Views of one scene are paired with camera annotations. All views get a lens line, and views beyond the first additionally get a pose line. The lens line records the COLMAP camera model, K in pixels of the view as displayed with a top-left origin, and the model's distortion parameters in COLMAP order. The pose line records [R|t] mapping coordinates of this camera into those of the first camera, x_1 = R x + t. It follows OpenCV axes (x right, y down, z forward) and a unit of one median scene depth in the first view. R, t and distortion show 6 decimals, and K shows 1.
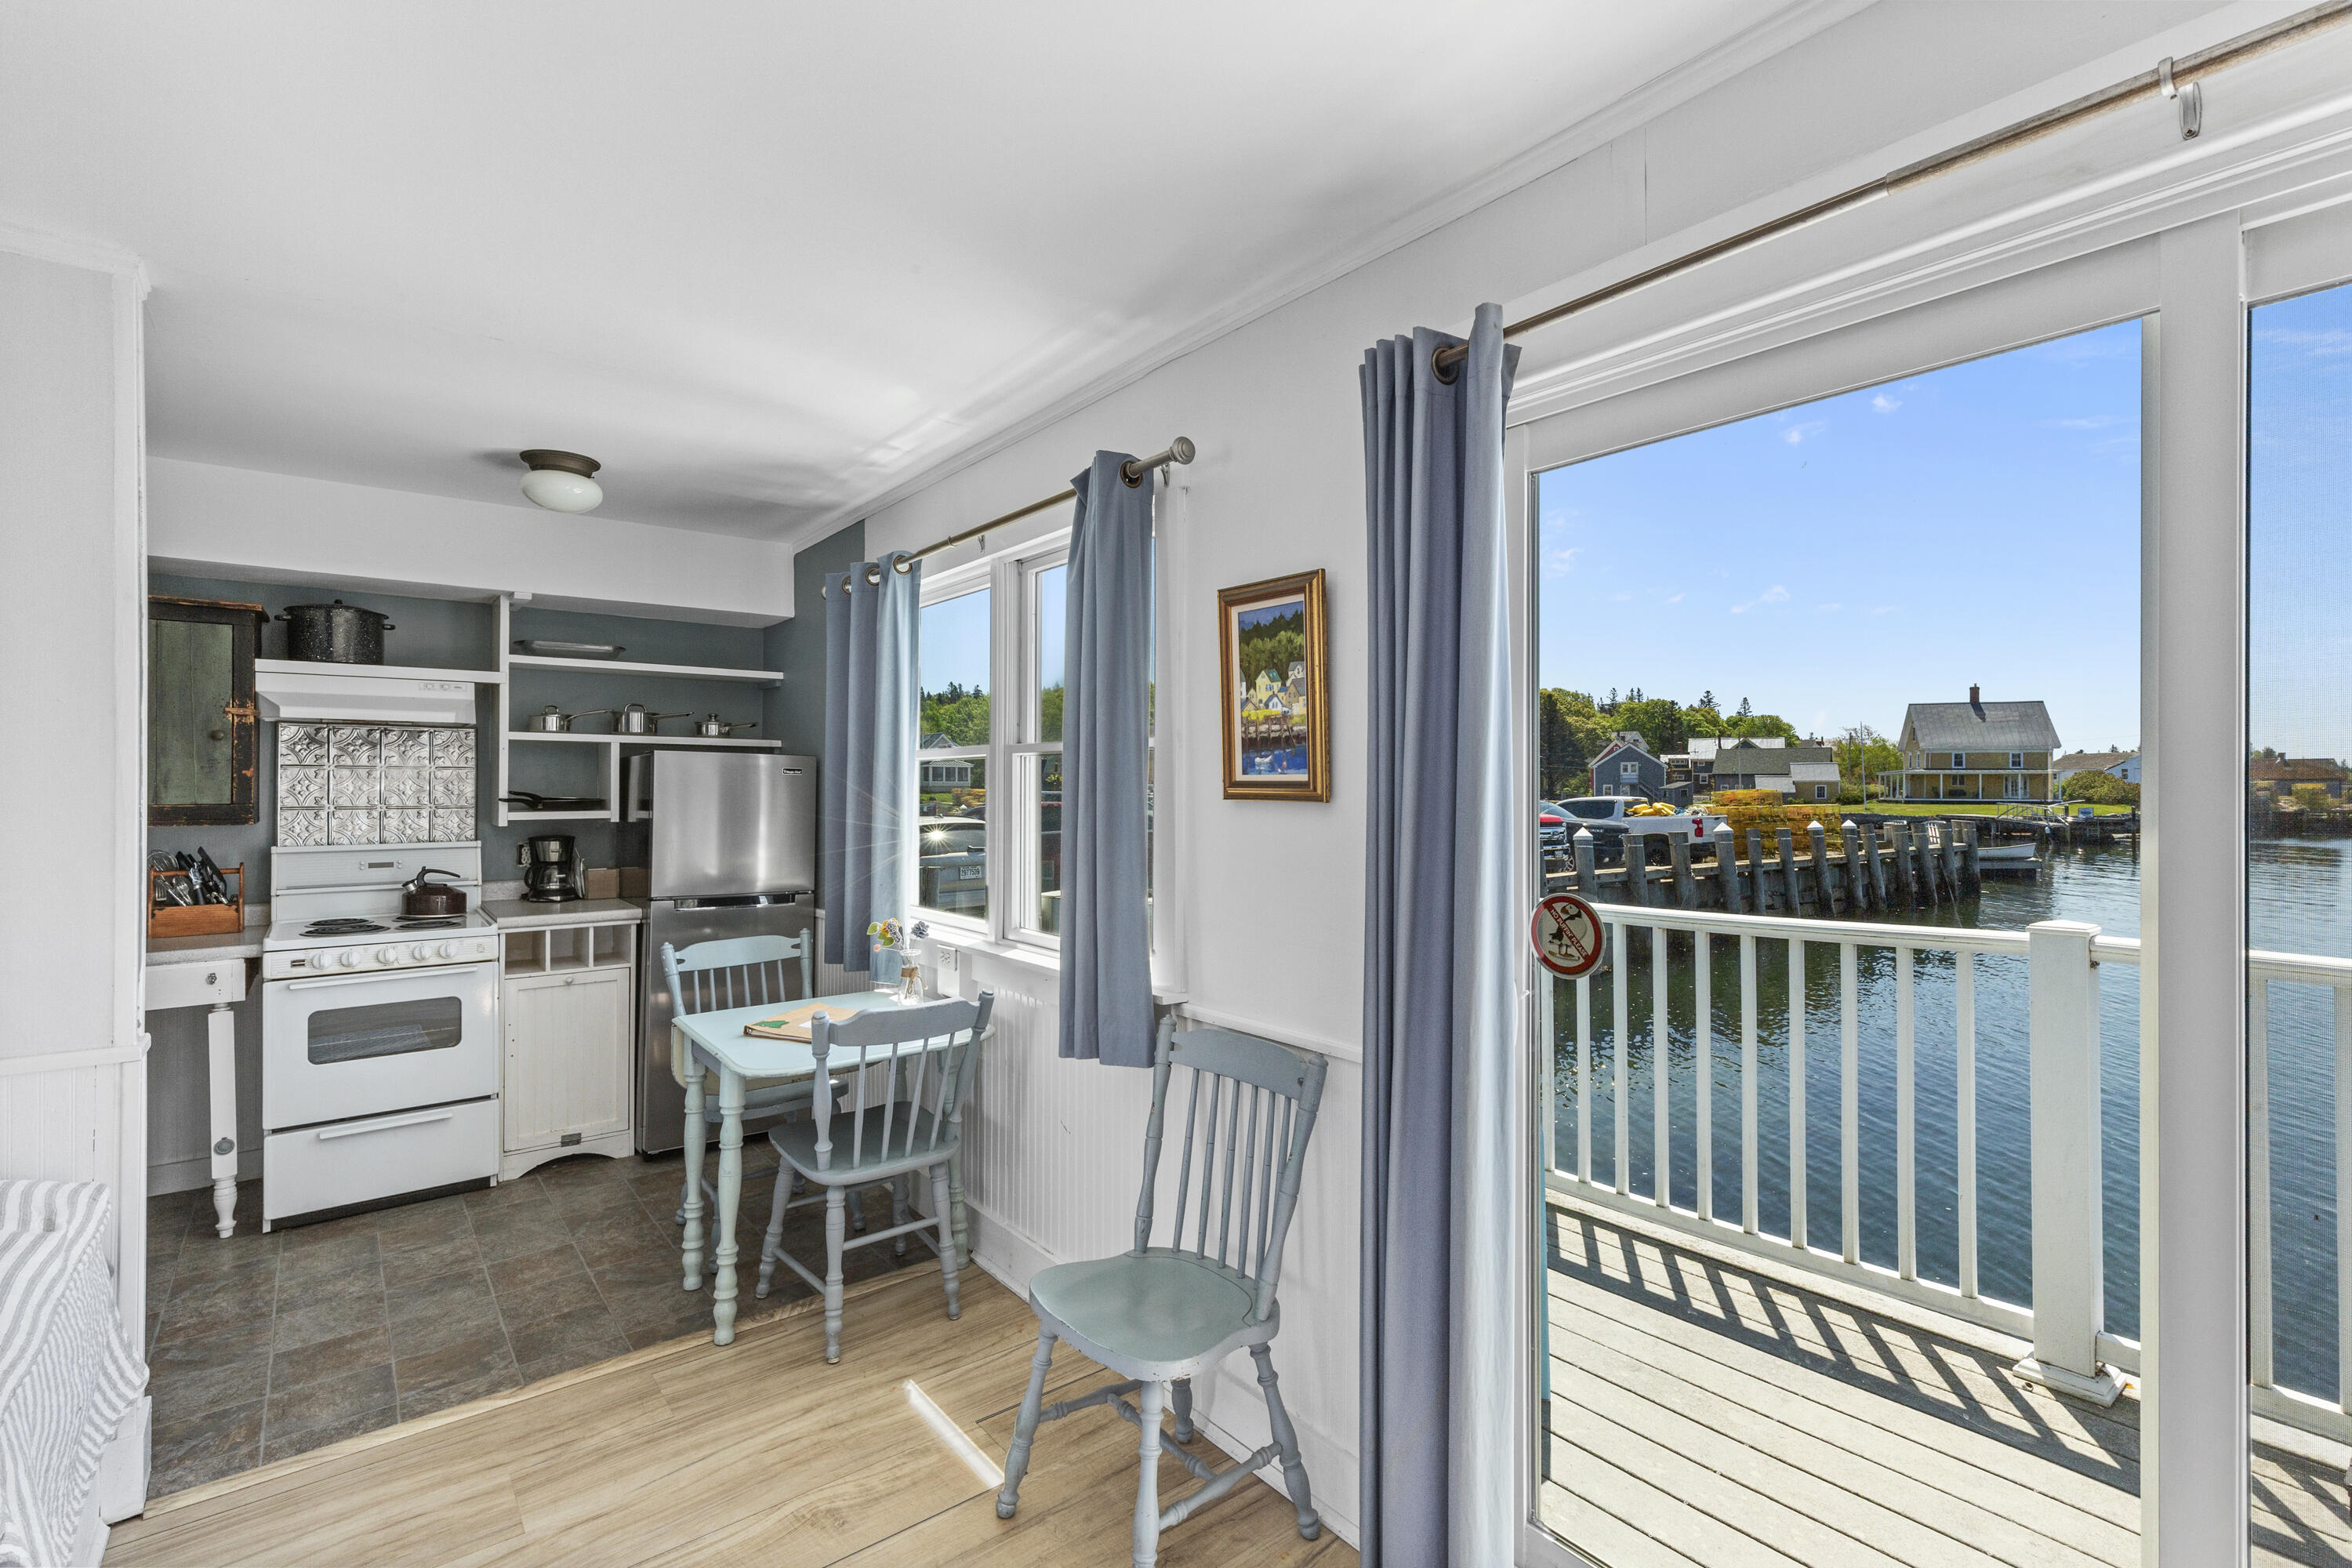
lens RADIAL K [[1061.2, 0, 1182.3], [0, 1061.2, 779.6], [0, 0, 1]] dist [-0.000291, 0.000095]
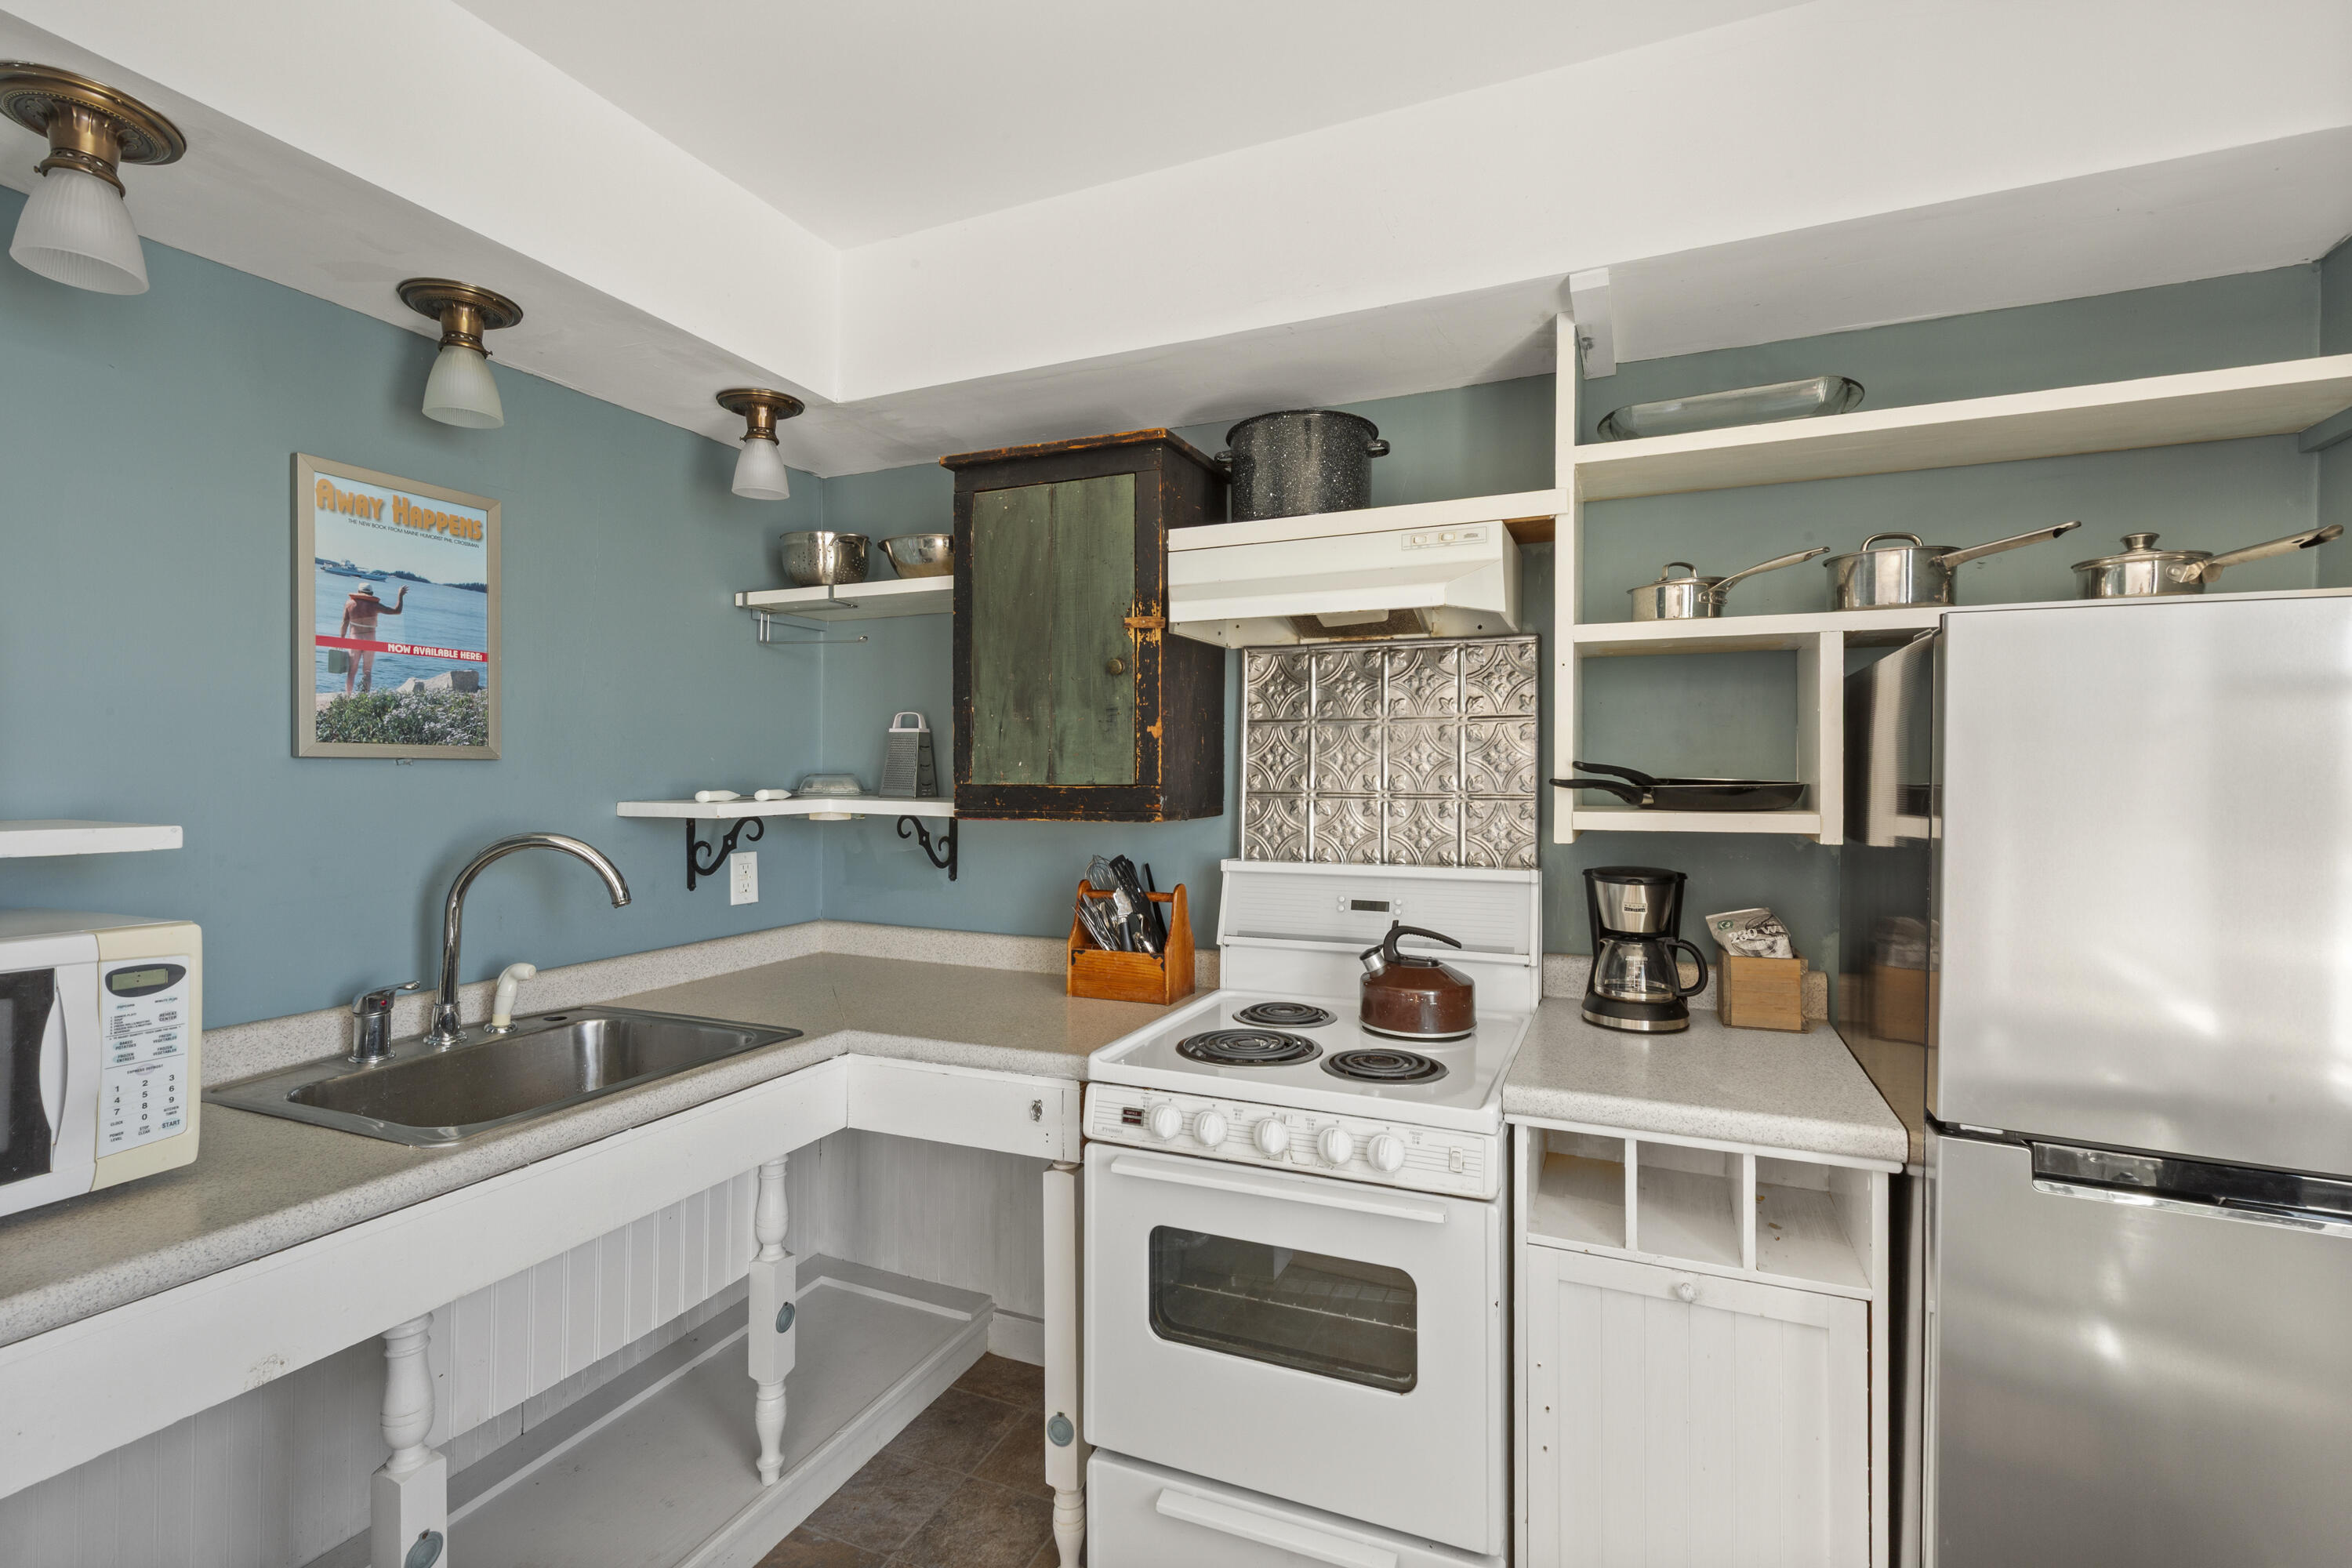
lens RADIAL K [[1061.2, 0, 1182.3], [0, 1061.2, 779.6], [0, 0, 1]] dist [-0.000291, 0.000095]
pose [[0.466891, 0.004071, -0.884305, -0.323009], [0.004902, 0.999962, 0.007192, 0.013671], [0.884301, -0.007692, 0.466854, 0.647722]]
